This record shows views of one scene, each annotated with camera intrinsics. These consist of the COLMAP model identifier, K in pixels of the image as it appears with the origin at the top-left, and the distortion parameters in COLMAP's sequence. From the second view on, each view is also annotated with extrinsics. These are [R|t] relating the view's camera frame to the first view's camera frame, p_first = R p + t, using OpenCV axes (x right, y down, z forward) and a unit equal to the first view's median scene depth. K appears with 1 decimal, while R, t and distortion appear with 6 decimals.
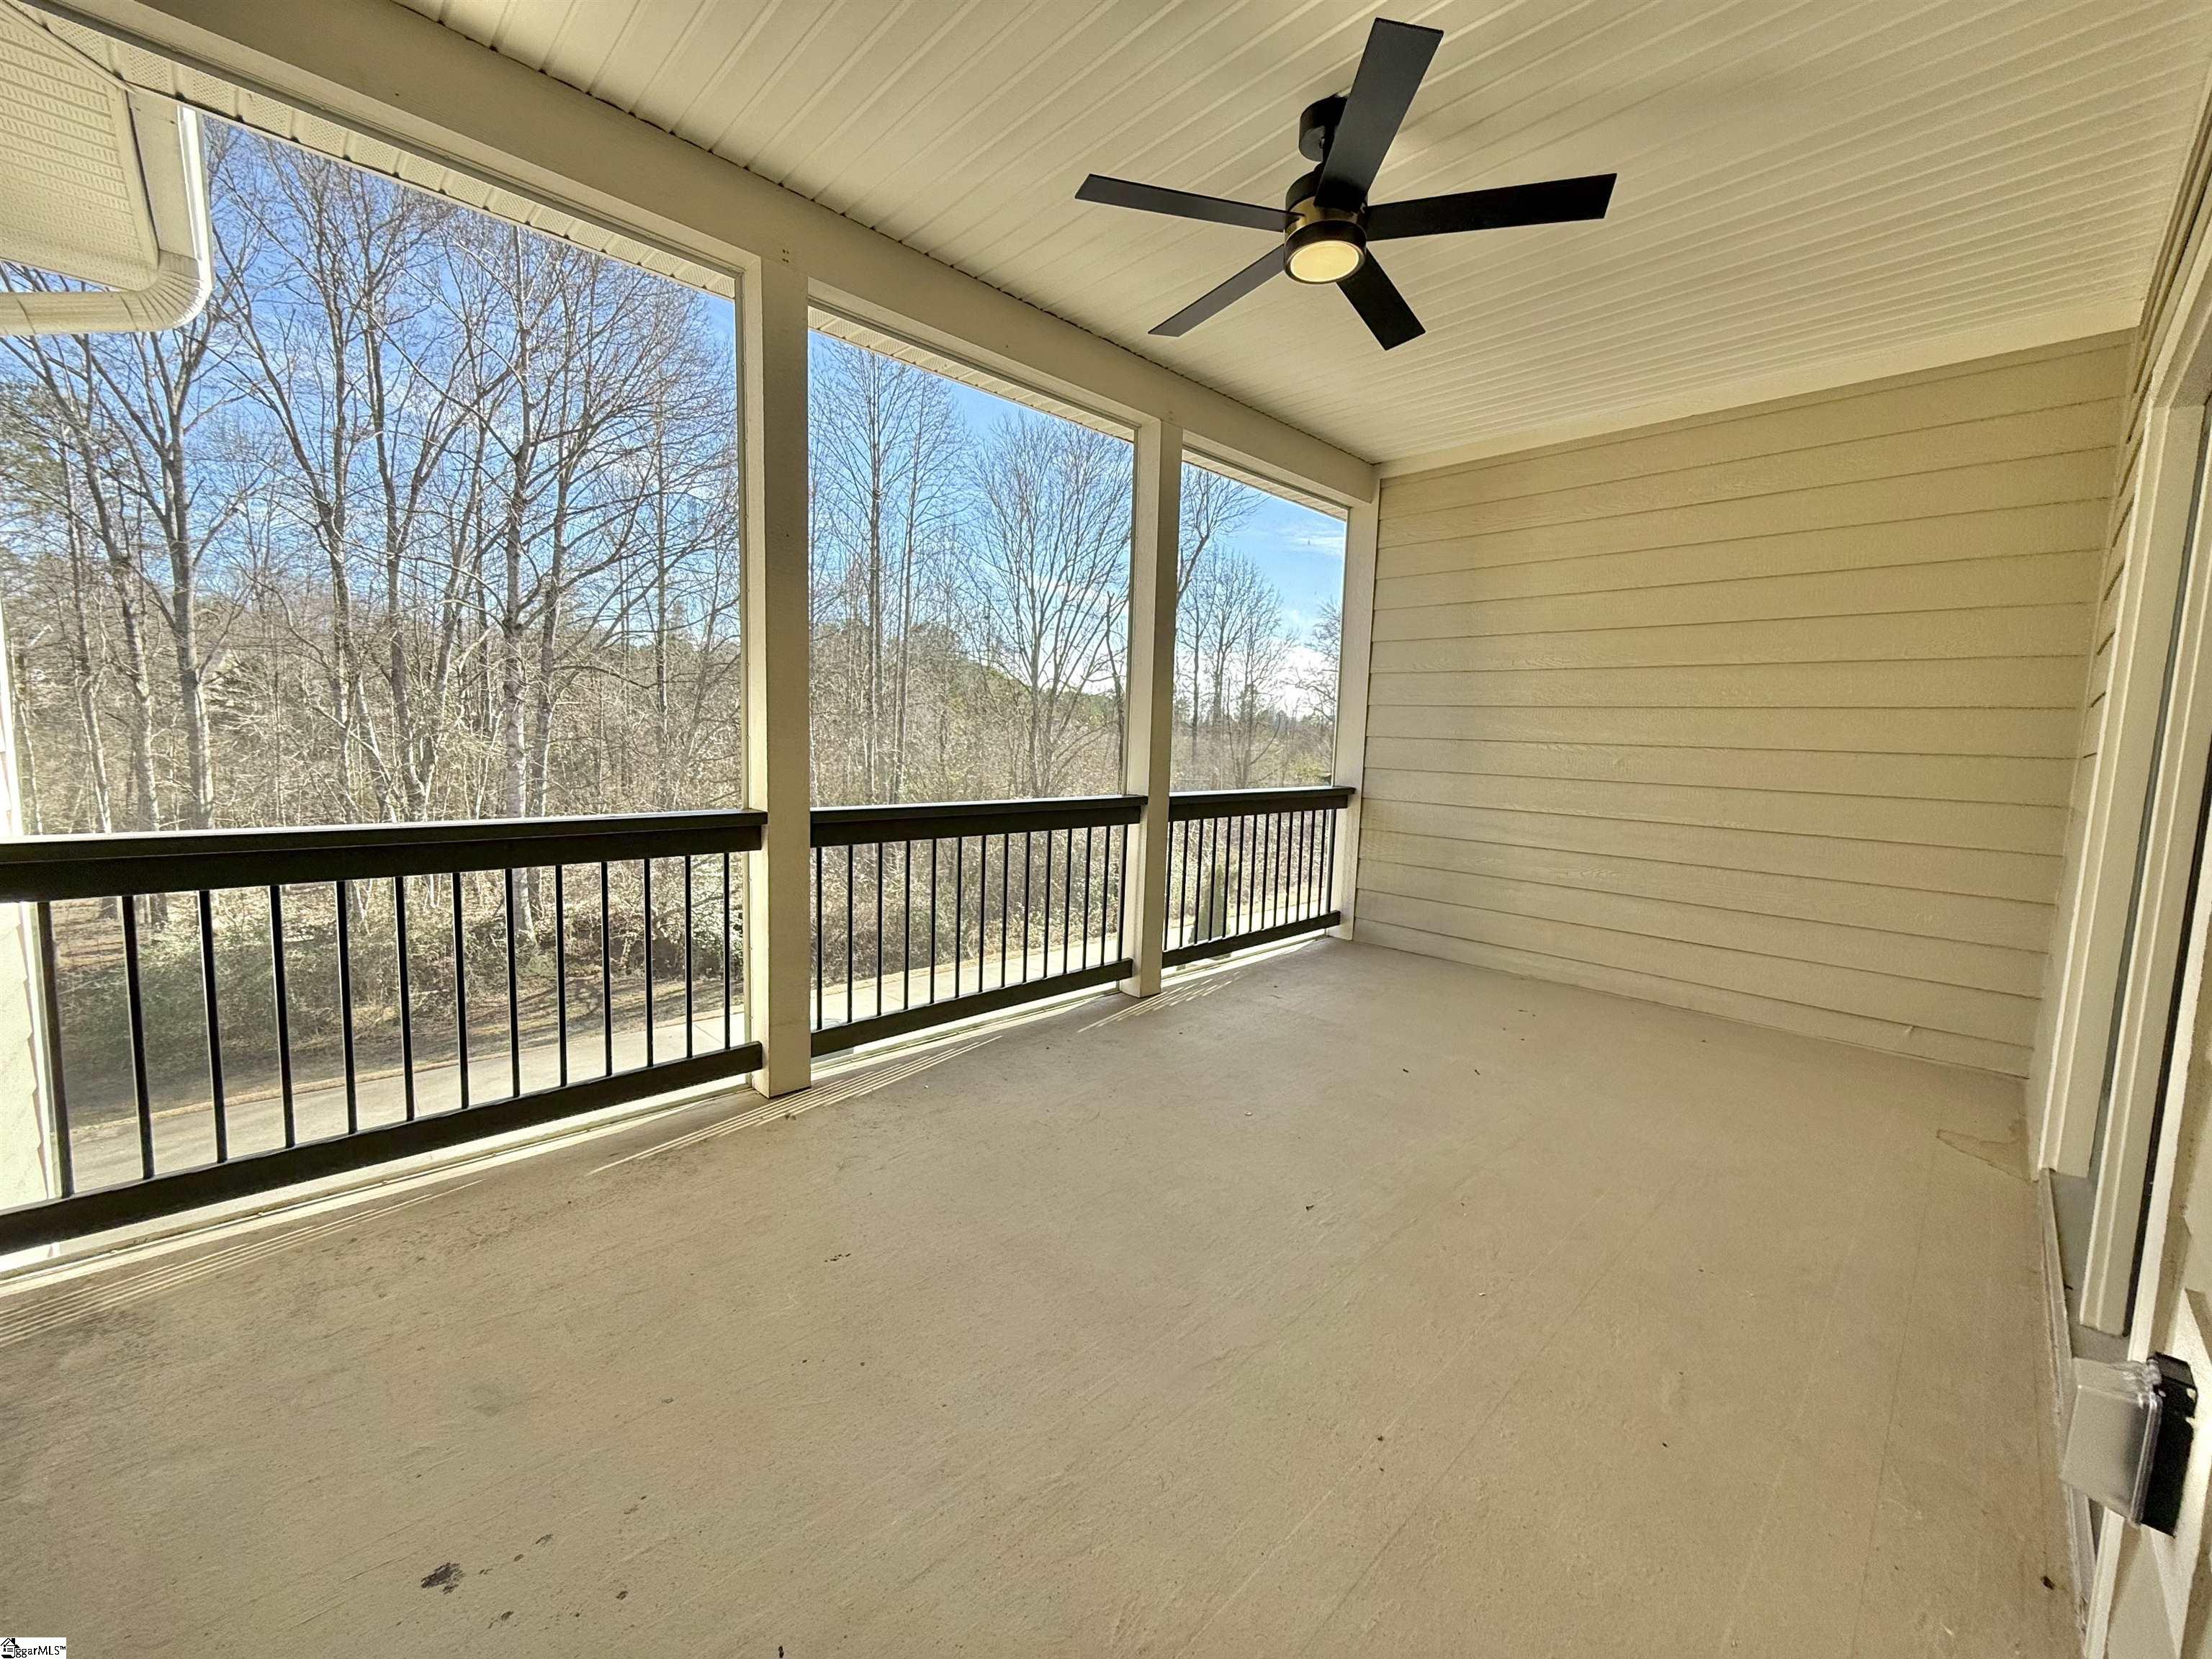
lens RADIAL K [[884.0, 0, 1107.8], [0, 884.0, 827.5], [0, 0, 1]] dist [0.000858, 0.000063]
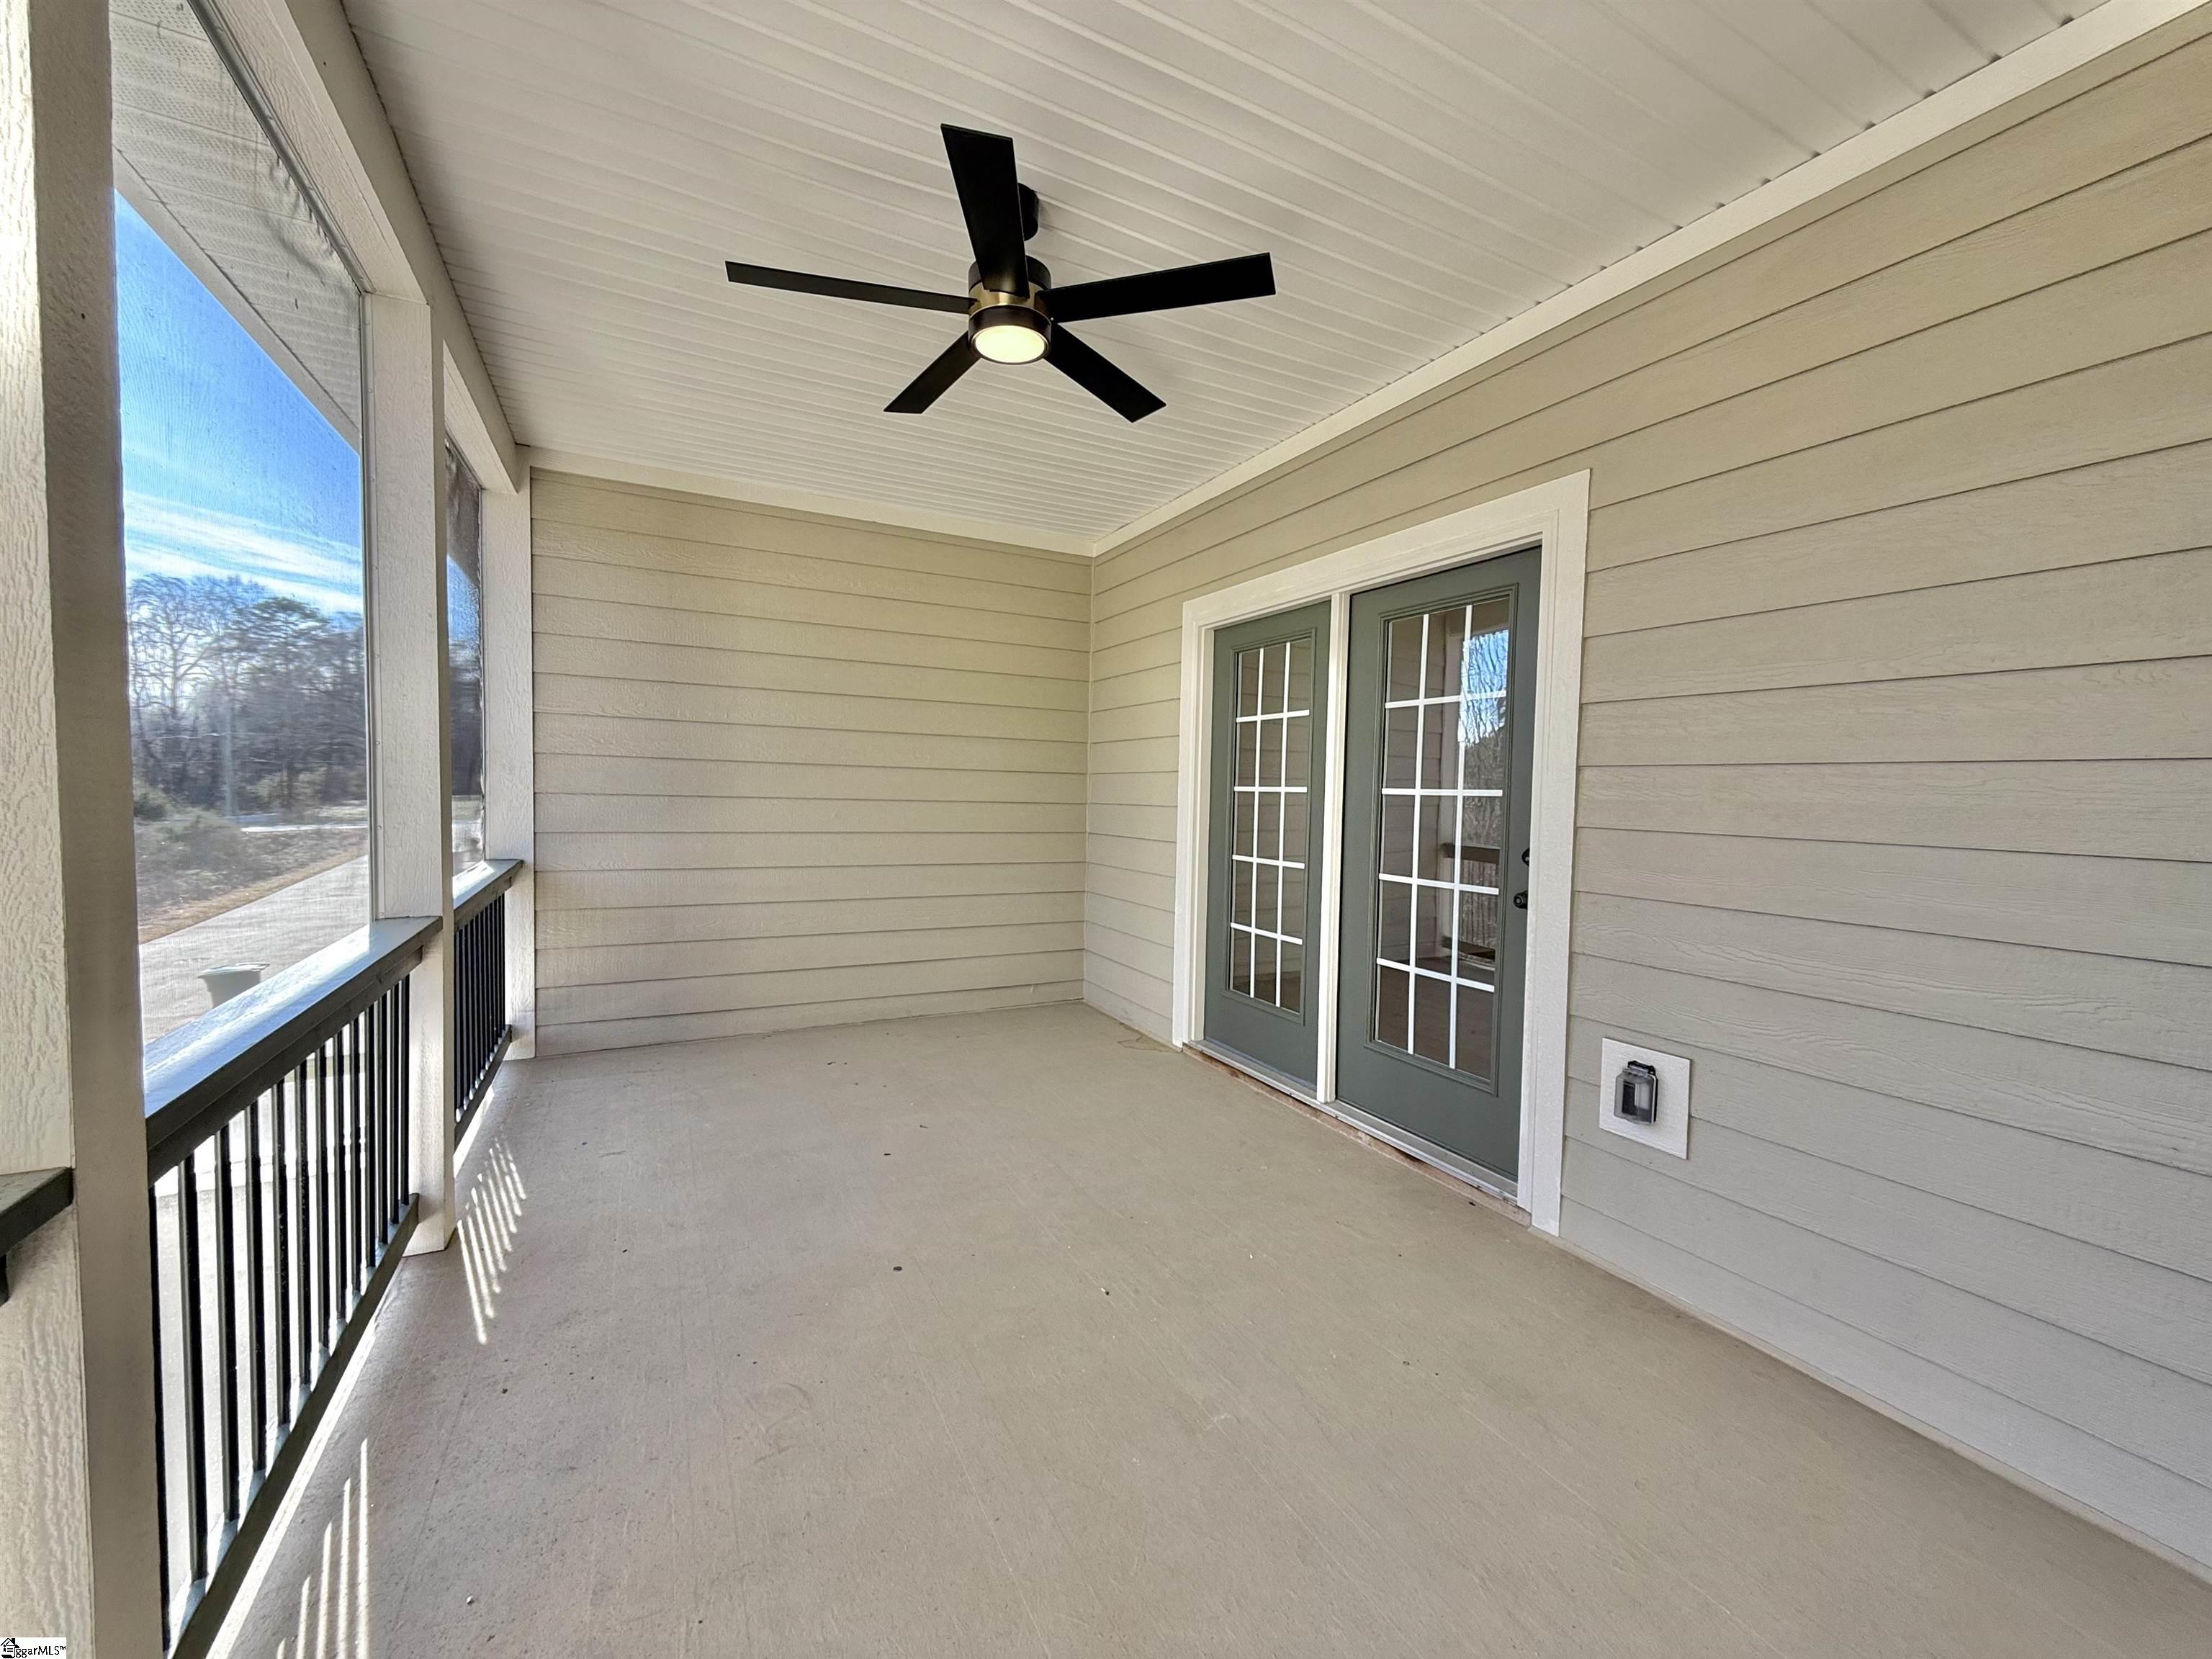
lens RADIAL K [[884.0, 0, 1109.9], [0, 884.0, 822.7], [0, 0, 1]] dist [0.000858, 0.000063]
pose [[0.282487, -0.063853, 0.957144, -0.385916], [0.085236, 0.995506, 0.041256, -0.080873], [-0.955477, 0.069929, 0.286660, 0.364079]]
